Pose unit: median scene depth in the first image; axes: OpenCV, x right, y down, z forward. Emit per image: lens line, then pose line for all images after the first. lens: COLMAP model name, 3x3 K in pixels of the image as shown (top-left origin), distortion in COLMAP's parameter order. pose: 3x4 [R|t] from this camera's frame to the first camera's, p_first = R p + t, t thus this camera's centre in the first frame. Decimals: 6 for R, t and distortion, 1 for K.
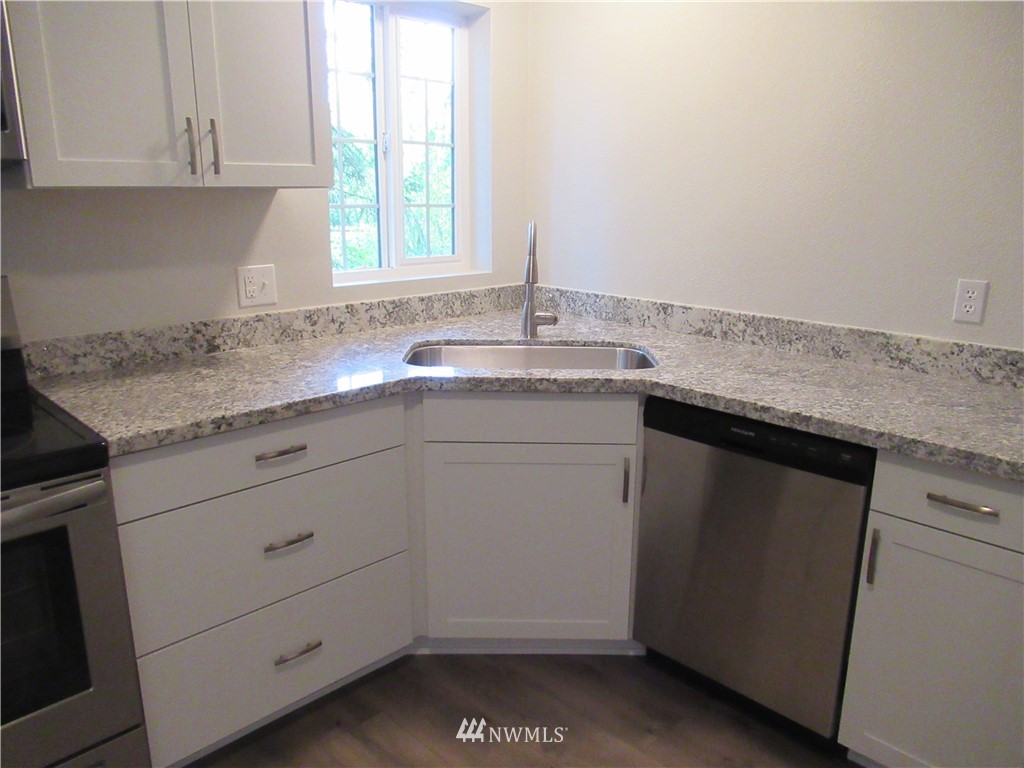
lens RADIAL K [[763.9, 0, 508.3], [0, 763.9, 382.3], [0, 0, 1]] dist [-0.012980, 0.007781]
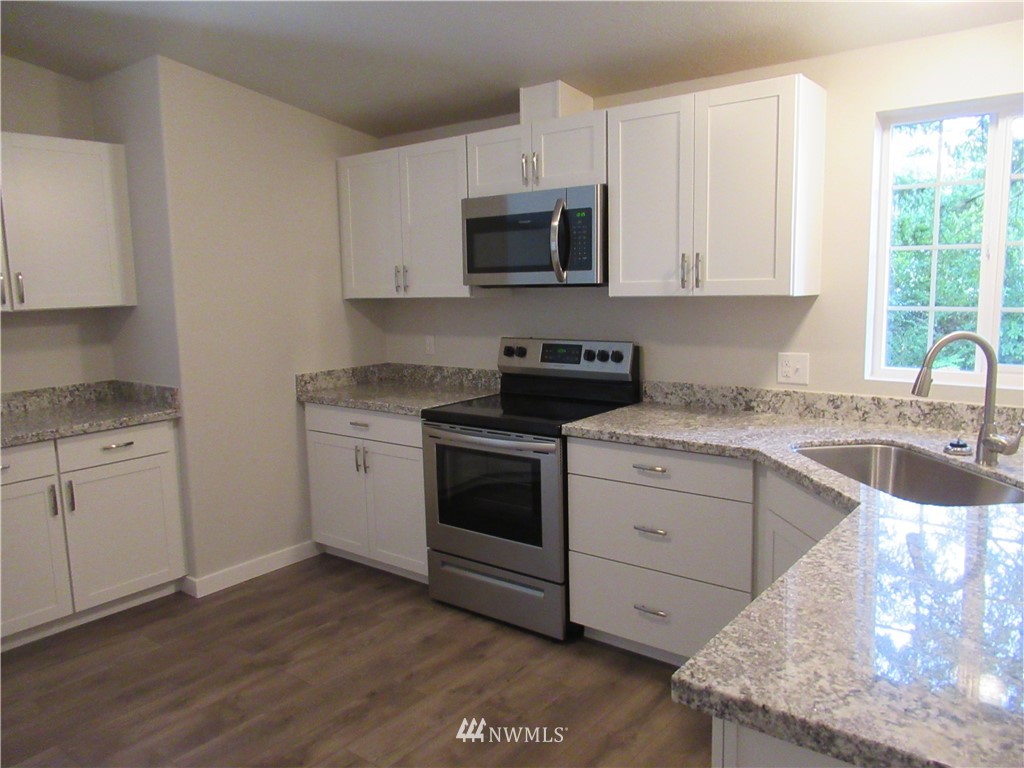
lens RADIAL K [[763.9, 0, 508.3], [0, 763.9, 382.3], [0, 0, 1]] dist [-0.012980, 0.007781]
pose [[0.126142, 0.126677, -0.983891, 0.916981], [-0.223242, 0.969998, 0.096267, -0.126584], [0.966567, 0.207502, 0.150637, 0.368253]]
